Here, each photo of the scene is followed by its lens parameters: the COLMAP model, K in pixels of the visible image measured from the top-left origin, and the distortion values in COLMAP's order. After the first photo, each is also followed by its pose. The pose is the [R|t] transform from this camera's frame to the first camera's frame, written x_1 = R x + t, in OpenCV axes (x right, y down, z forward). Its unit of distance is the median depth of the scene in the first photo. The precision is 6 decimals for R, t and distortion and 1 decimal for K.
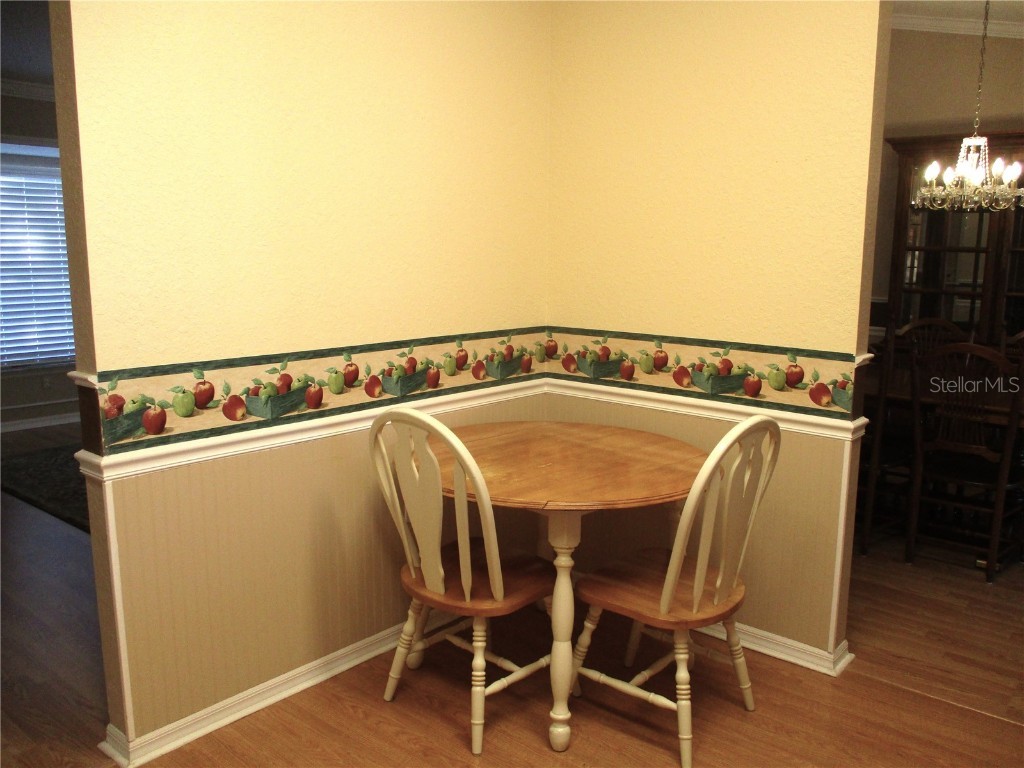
lens RADIAL K [[869.4, 0, 512.9], [0, 869.4, 387.4], [0, 0, 1]] dist [-0.025937, 0.022838]
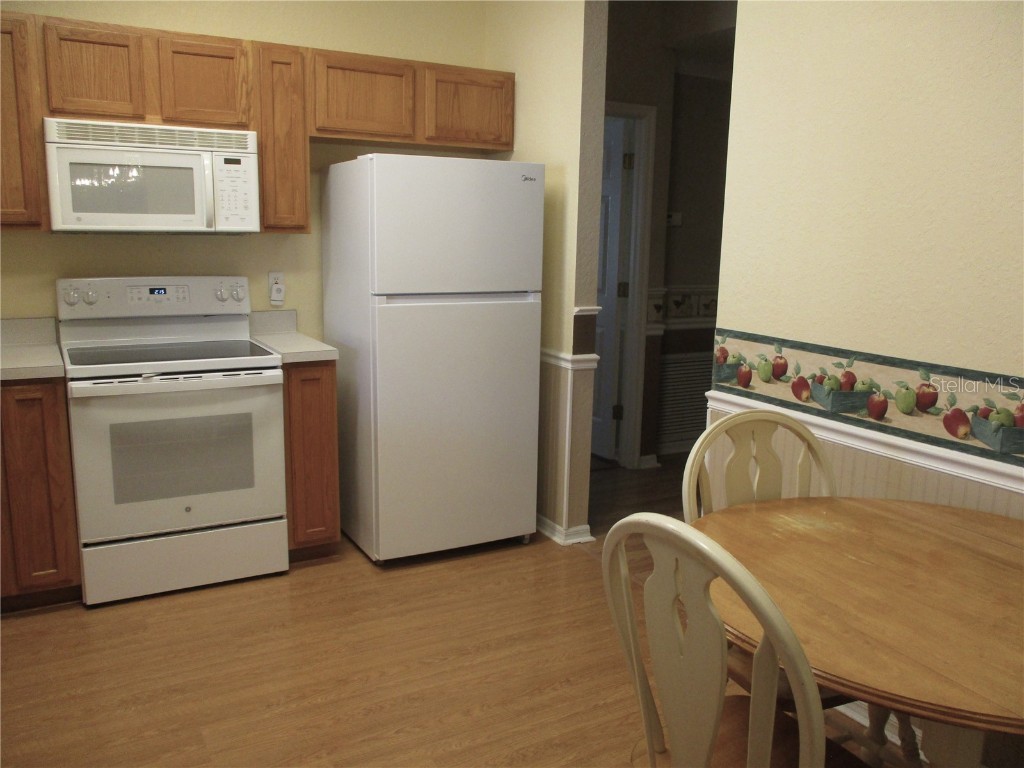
lens RADIAL K [[869.4, 0, 515.4], [0, 869.4, 386.2], [0, 0, 1]] dist [-0.025937, 0.022838]
pose [[-0.352338, 0.143521, -0.924802, 0.798539], [-0.185644, 0.957816, 0.219373, -0.149542], [0.917275, 0.248977, -0.310831, 1.012007]]
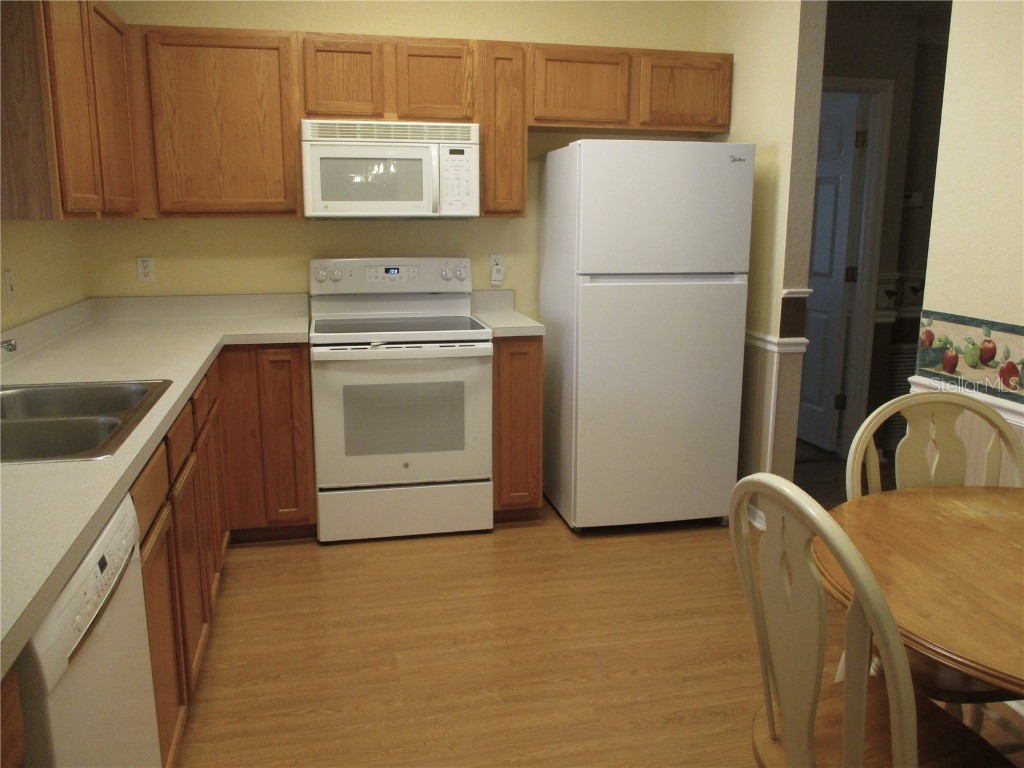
lens RADIAL K [[869.4, 0, 513.1], [0, 869.4, 384.5], [0, 0, 1]] dist [-0.025937, 0.022838]
pose [[-0.609309, 0.131334, -0.781981, 0.807351], [-0.150812, 0.948991, 0.276895, -0.155123], [0.778459, 0.286647, -0.558422, 1.117243]]
